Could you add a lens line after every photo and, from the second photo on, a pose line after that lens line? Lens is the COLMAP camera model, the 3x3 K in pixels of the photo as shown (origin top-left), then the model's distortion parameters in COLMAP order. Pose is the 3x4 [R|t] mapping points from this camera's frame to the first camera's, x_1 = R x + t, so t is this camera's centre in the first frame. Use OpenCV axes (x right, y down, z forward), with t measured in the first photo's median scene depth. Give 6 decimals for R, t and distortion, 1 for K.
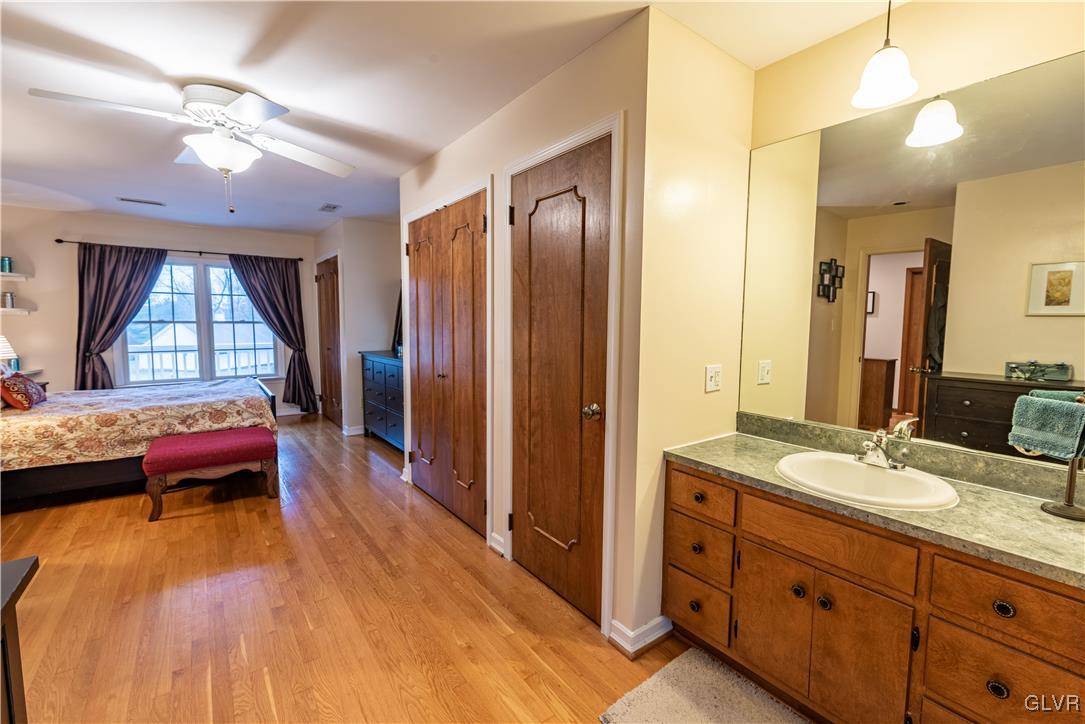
lens RADIAL K [[470.4, 0, 542.1], [0, 470.4, 363.1], [0, 0, 1]] dist [0.002999, -0.000284]
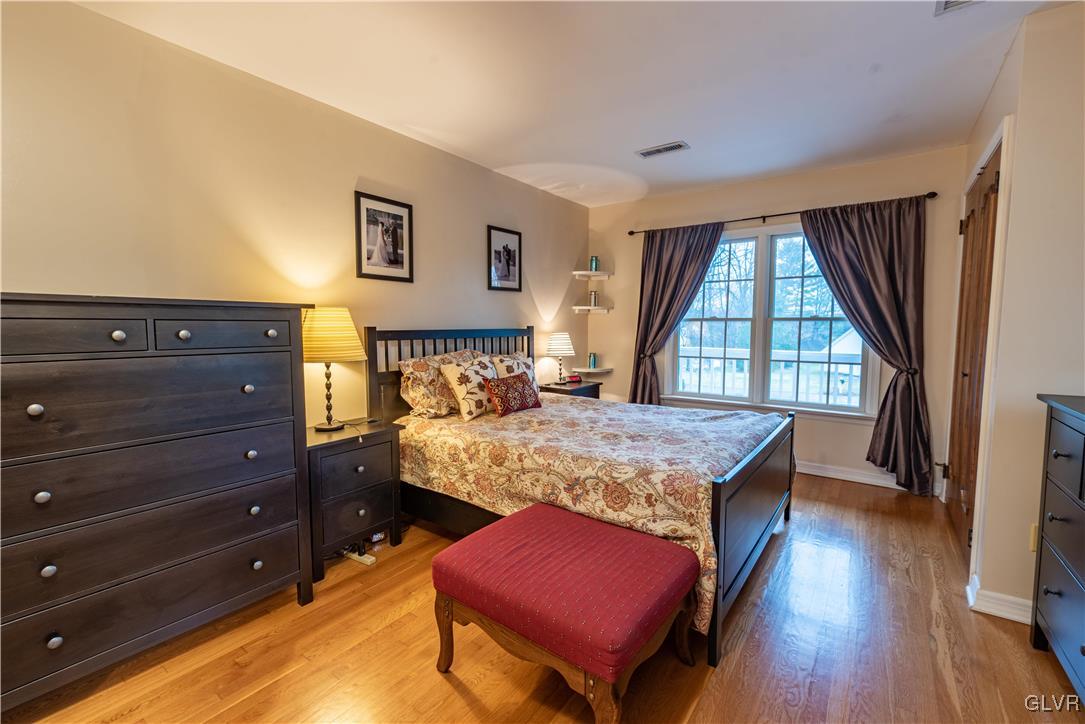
lens RADIAL K [[470.4, 0, 540.6], [0, 470.4, 361.2], [0, 0, 1]] dist [0.002999, -0.000284]
pose [[0.312754, 0.069295, -0.947303, -0.173690], [-0.086660, 0.995257, 0.044192, -0.031036], [0.945873, 0.068272, 0.317276, 0.527798]]
